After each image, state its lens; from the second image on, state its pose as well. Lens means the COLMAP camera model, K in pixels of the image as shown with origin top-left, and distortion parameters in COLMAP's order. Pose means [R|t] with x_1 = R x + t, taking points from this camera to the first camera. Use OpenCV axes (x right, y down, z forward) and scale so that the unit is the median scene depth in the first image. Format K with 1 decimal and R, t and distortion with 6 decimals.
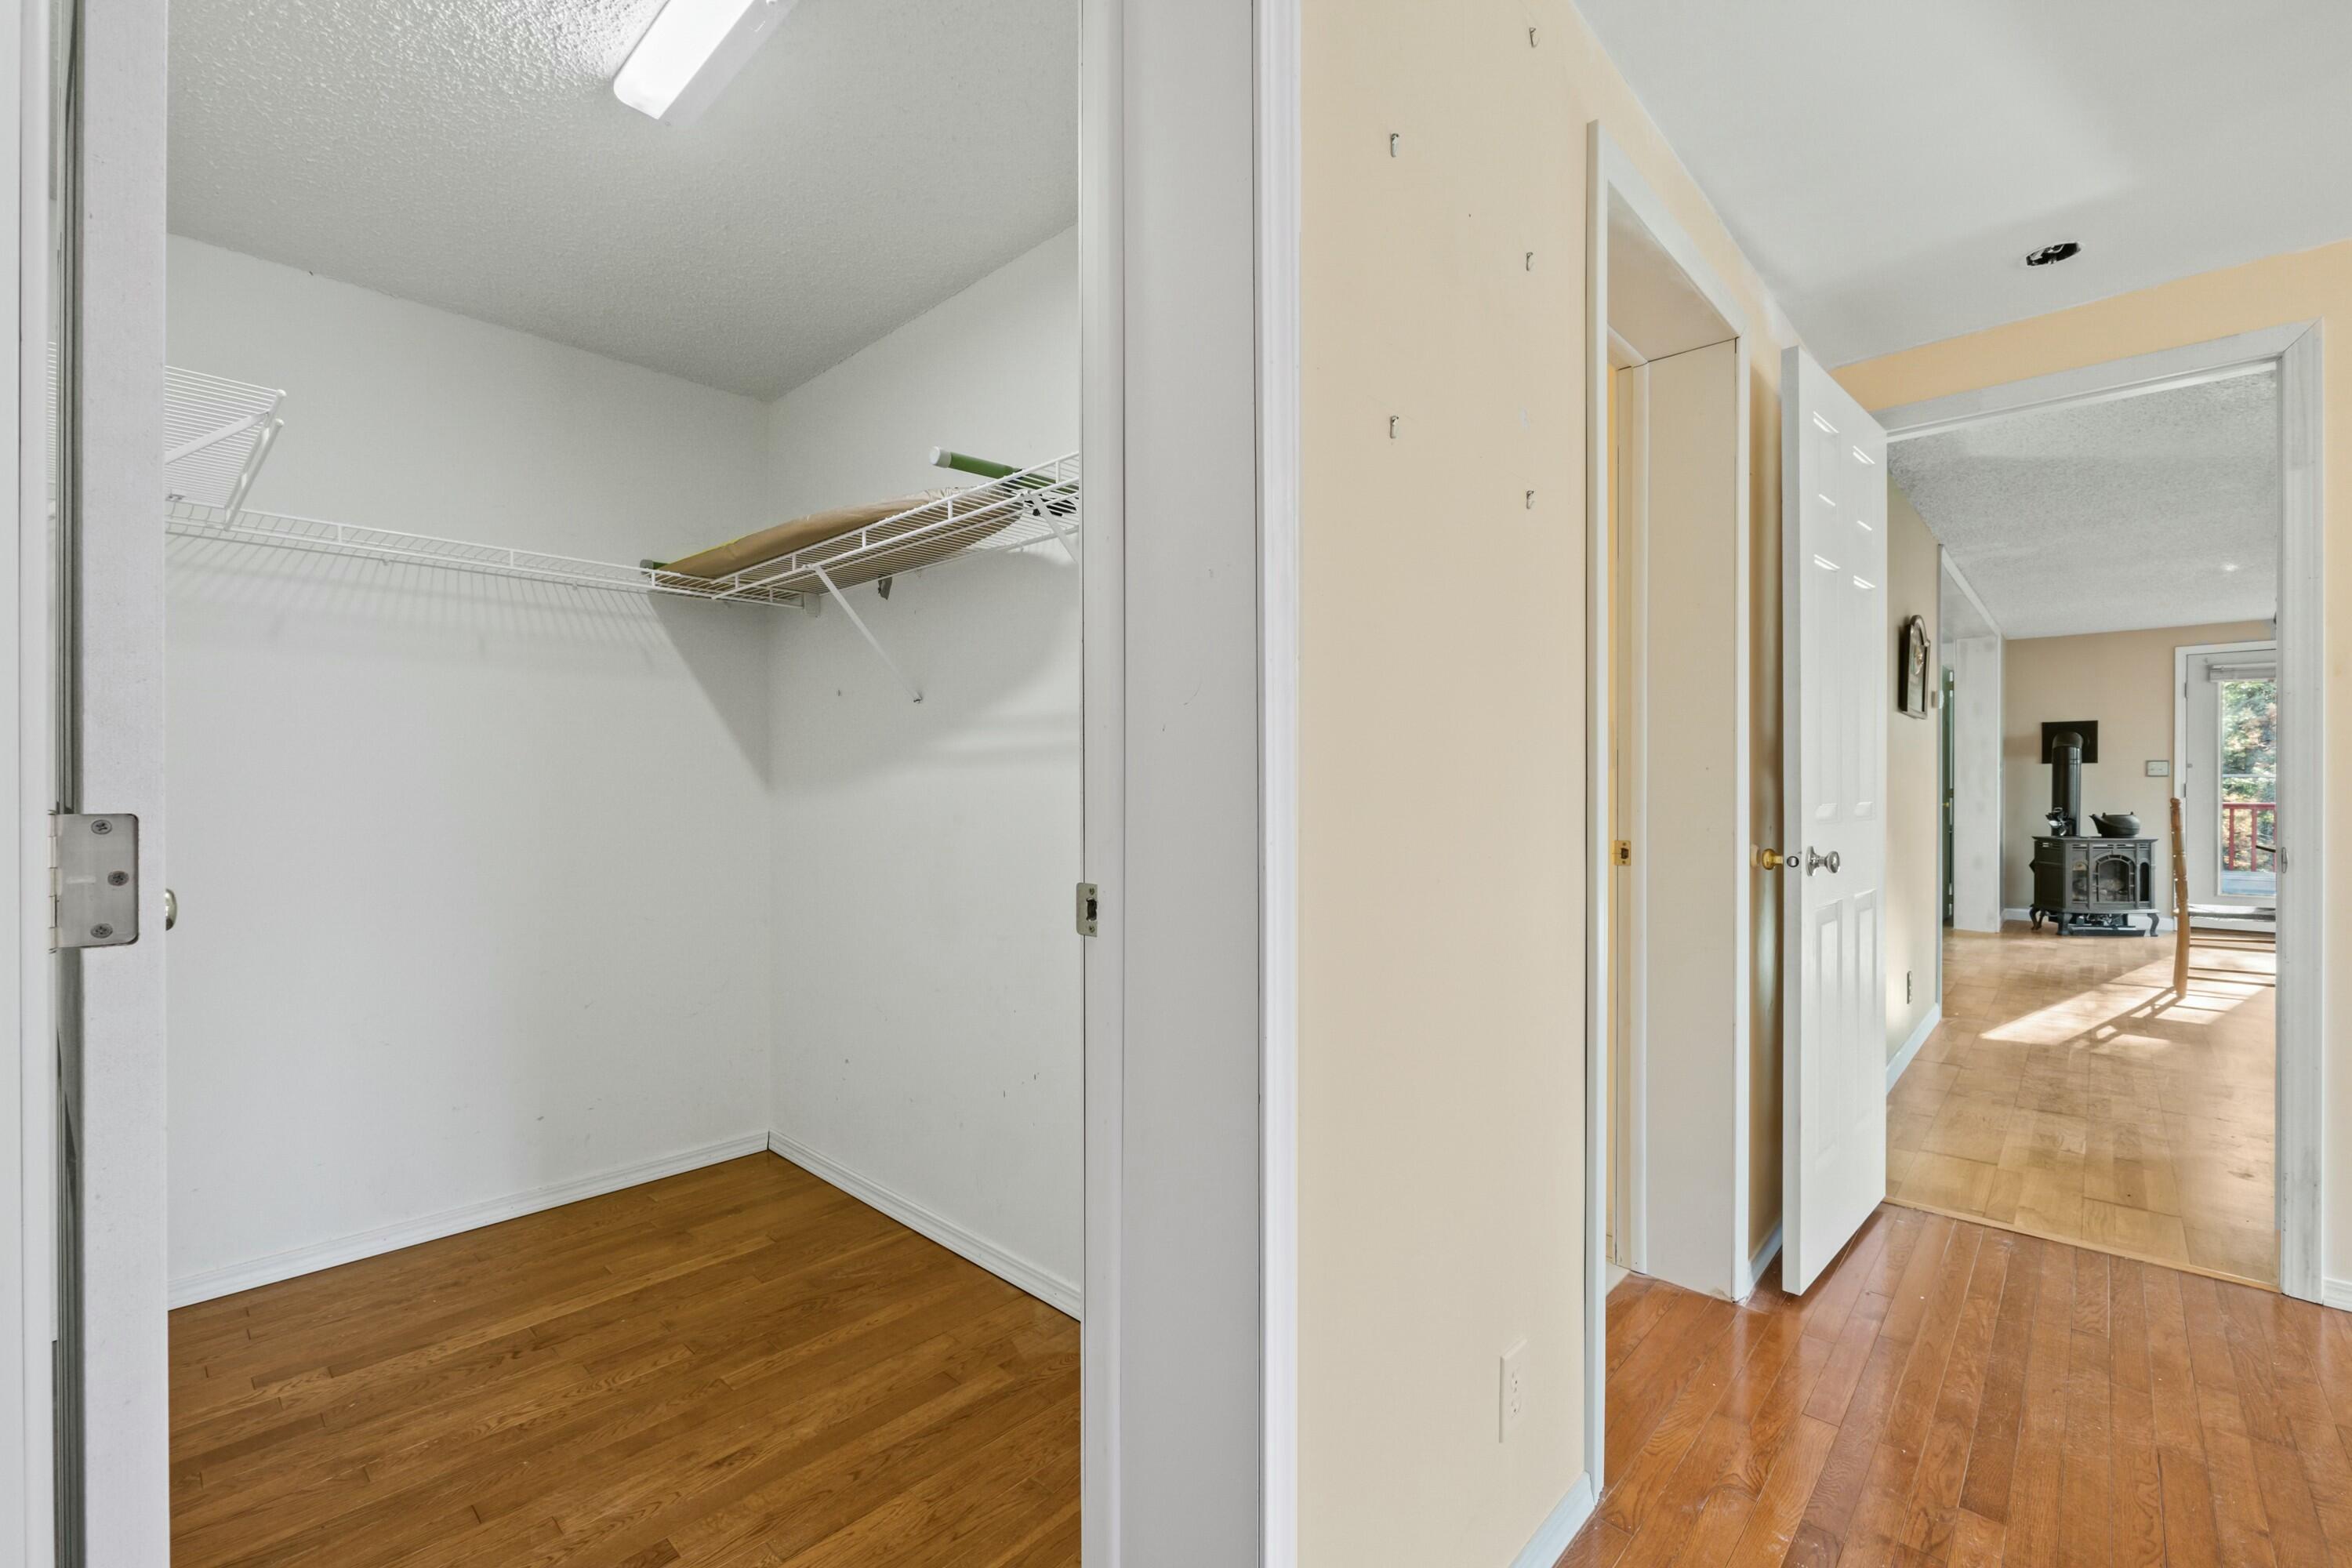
lens RADIAL K [[1000.5, 0, 1175.2], [0, 1000.5, 790.6], [0, 0, 1]] dist [-0.010710, 0.001523]
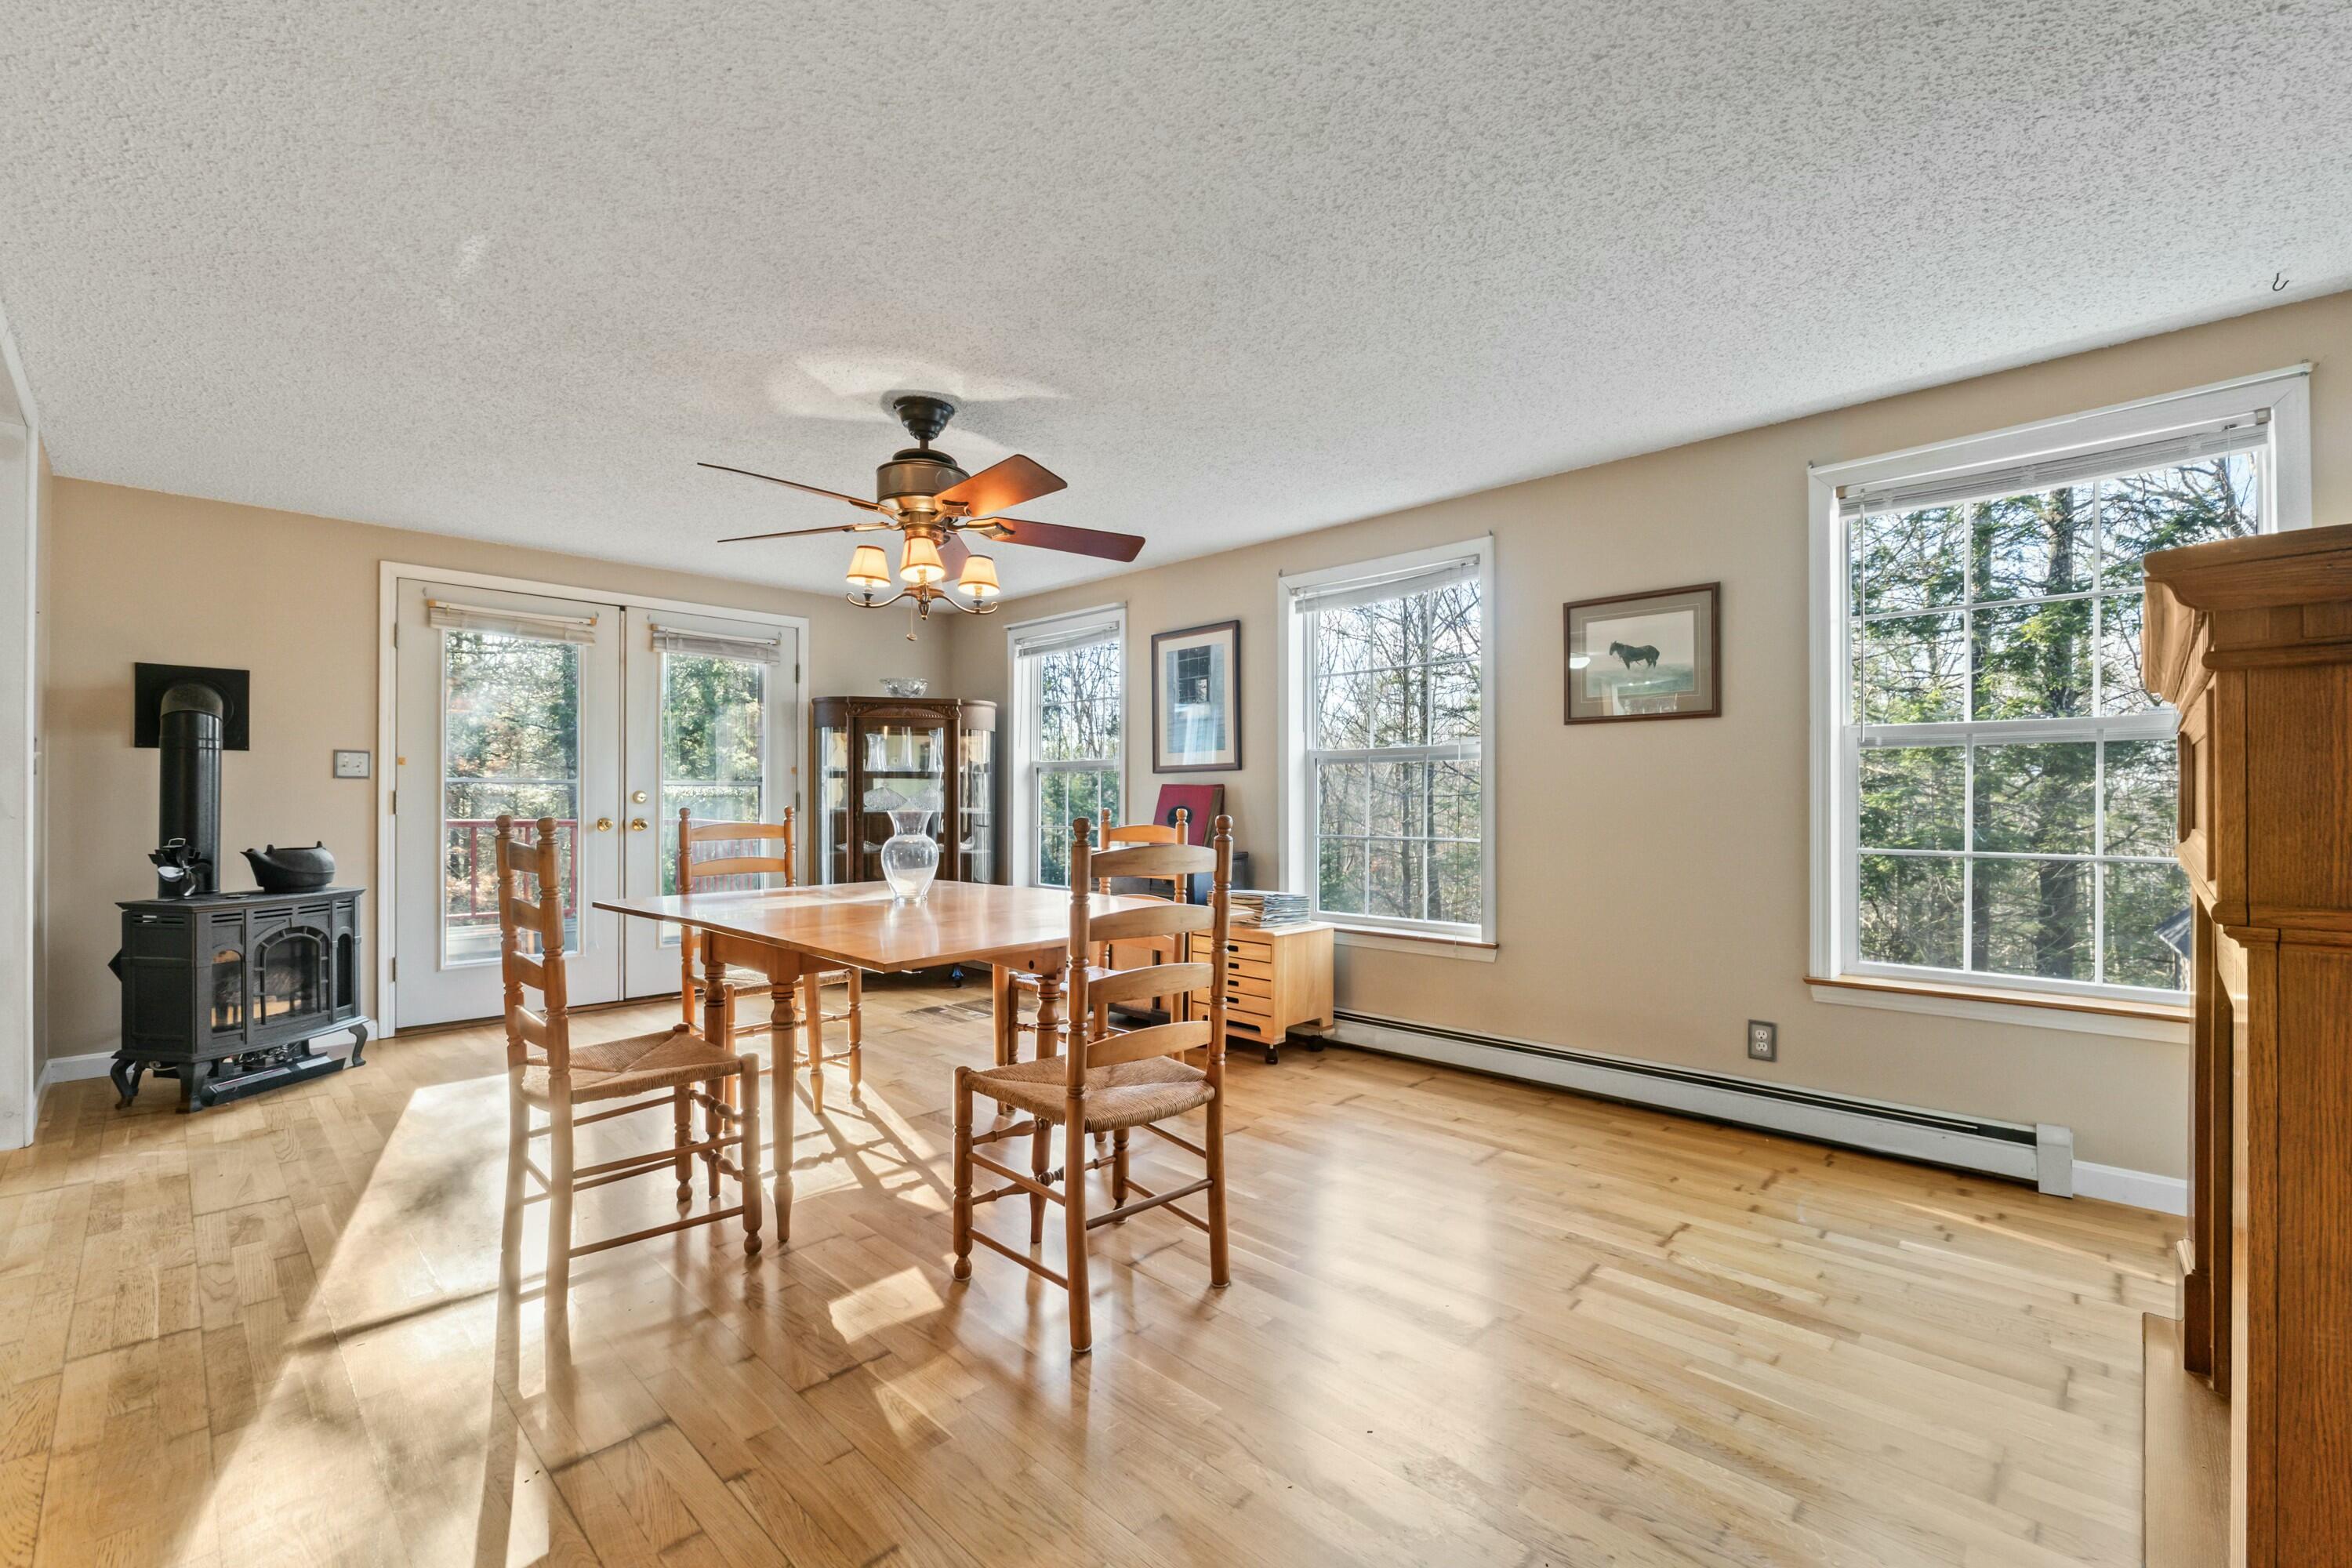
lens RADIAL K [[1000.5, 0, 1171.8], [0, 1000.5, 796.8], [0, 0, 1]] dist [-0.010710, 0.001523]
pose [[0.015912, 0.004743, 0.999862, 0.424079], [0.001516, 0.999987, -0.004768, 0.000185], [-0.999872, 0.001591, 0.015905, 0.519115]]
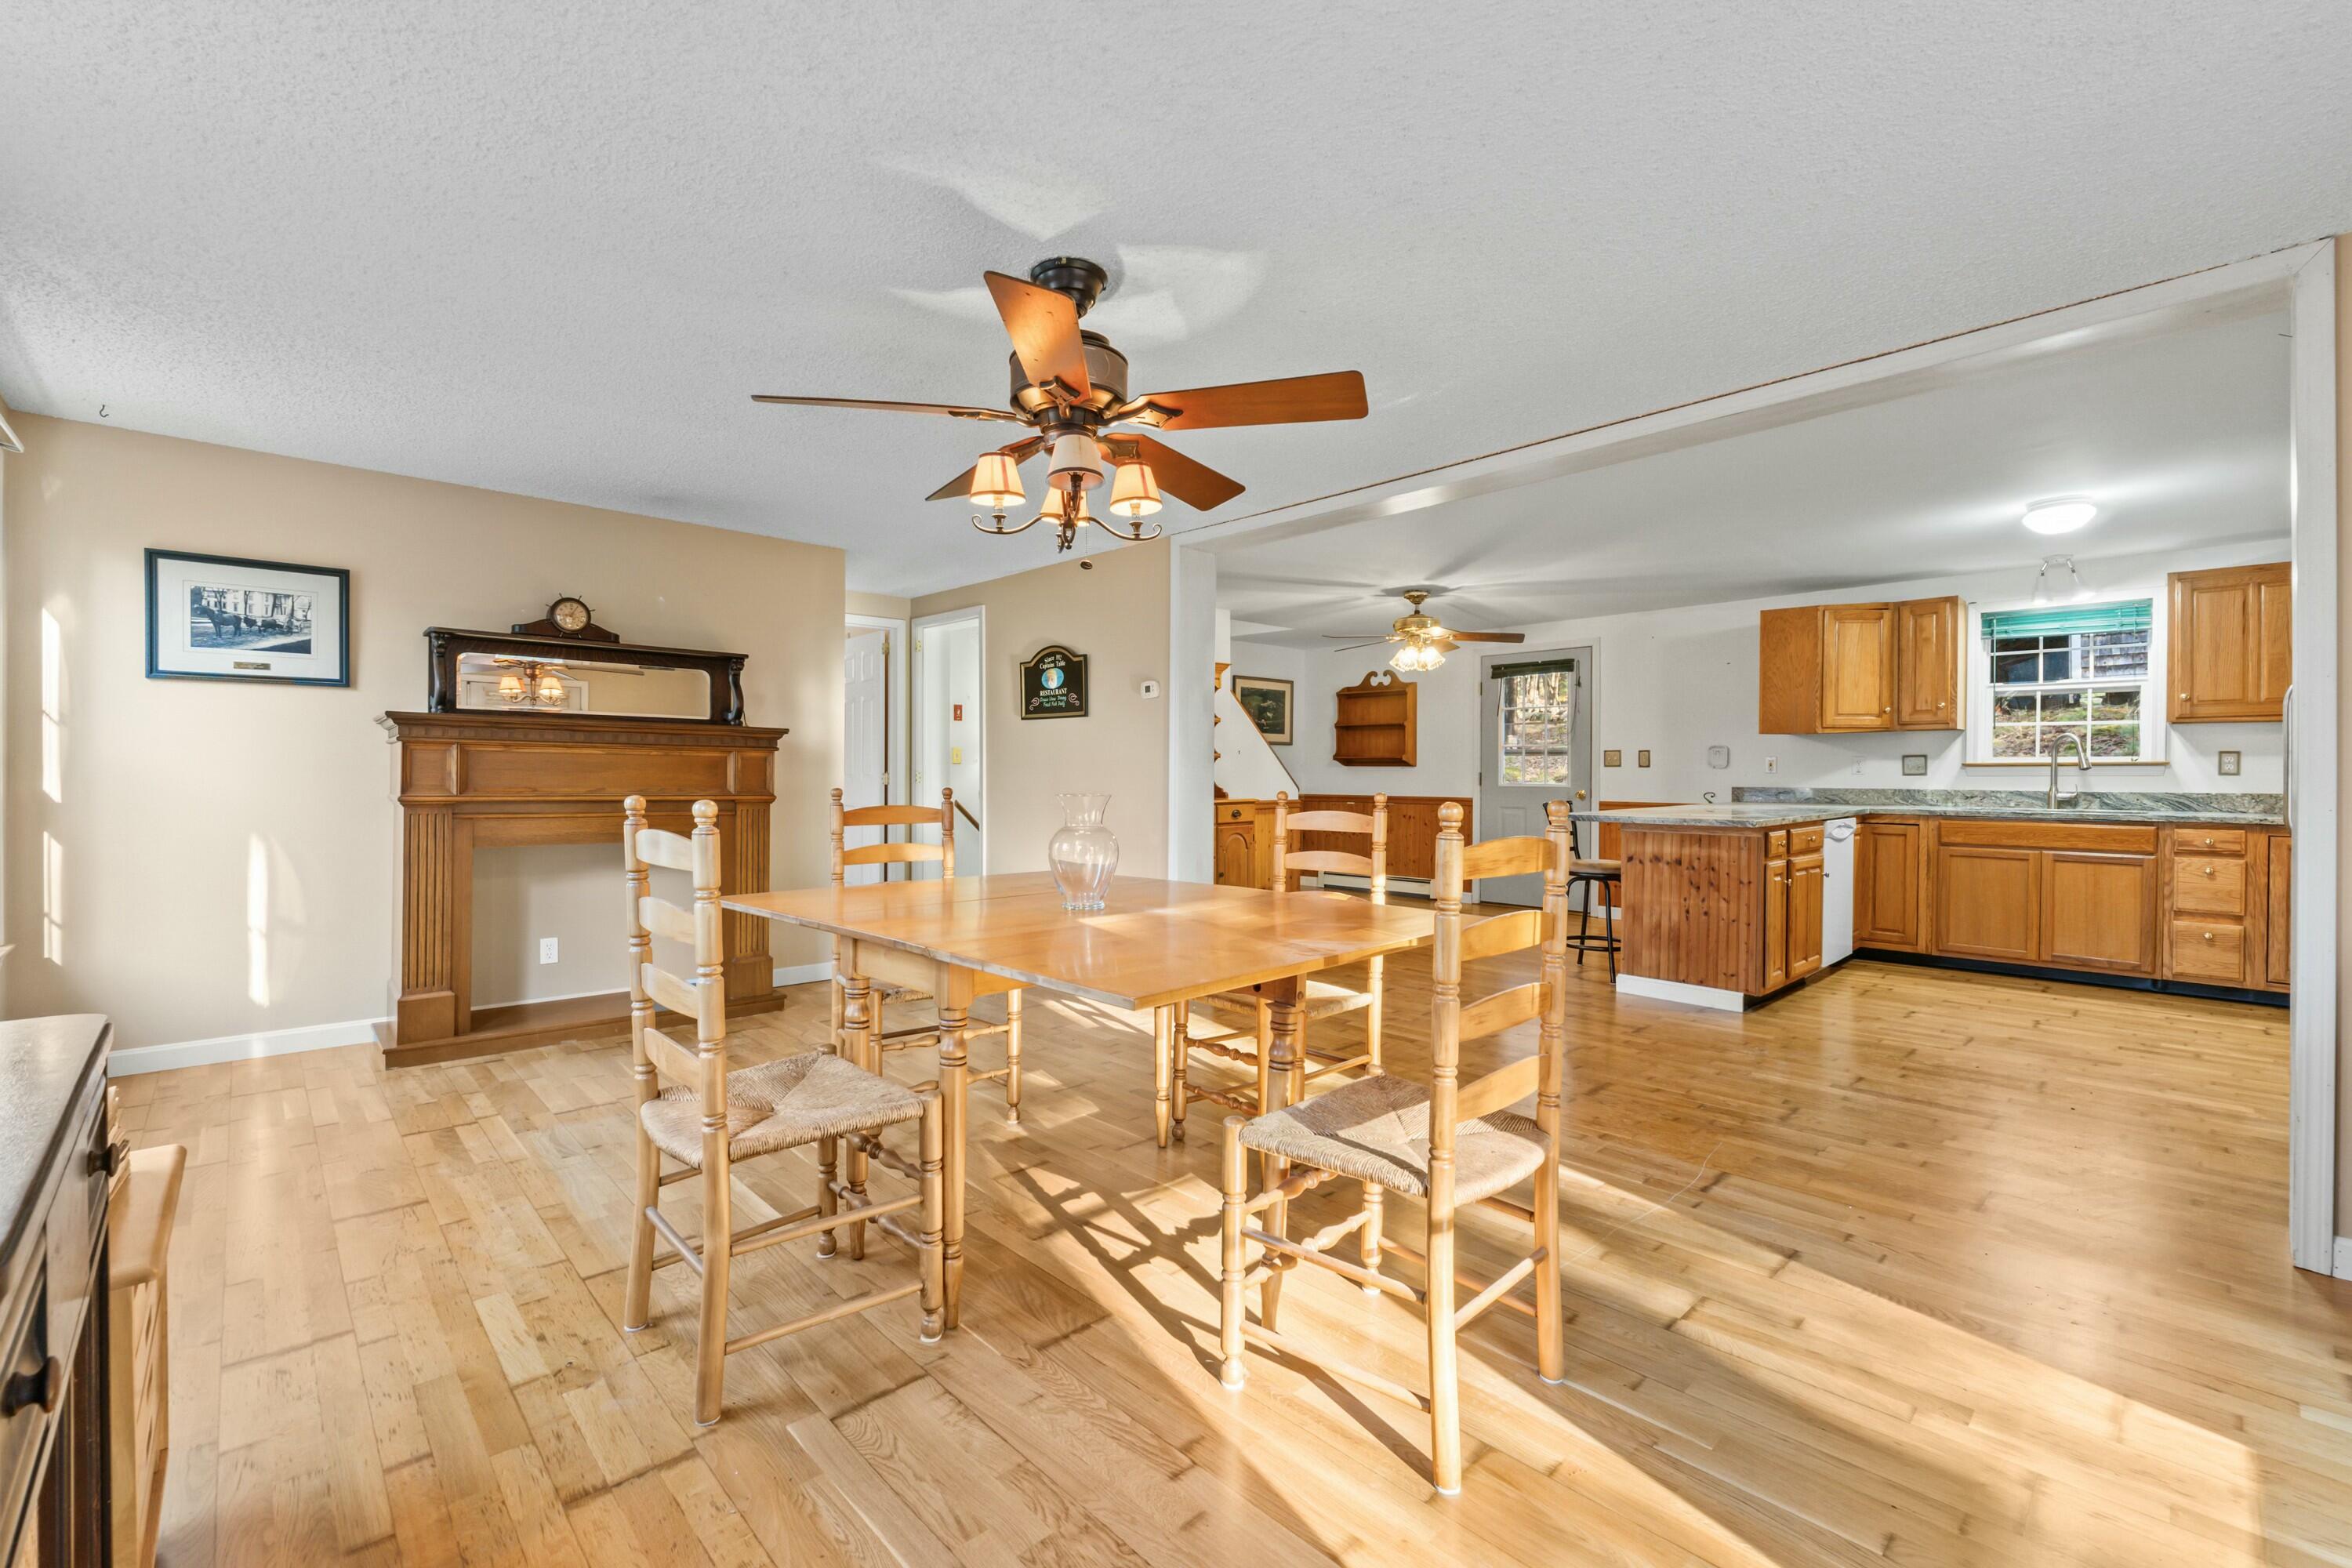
lens RADIAL K [[1000.5, 0, 1163.0], [0, 1000.5, 779.0], [0, 0, 1]] dist [-0.010710, 0.001523]
pose [[-0.063661, 0.003316, -0.997966, 1.152308], [-0.007255, 0.999967, 0.003786, -0.002042], [0.997945, 0.007481, -0.063635, 0.679093]]
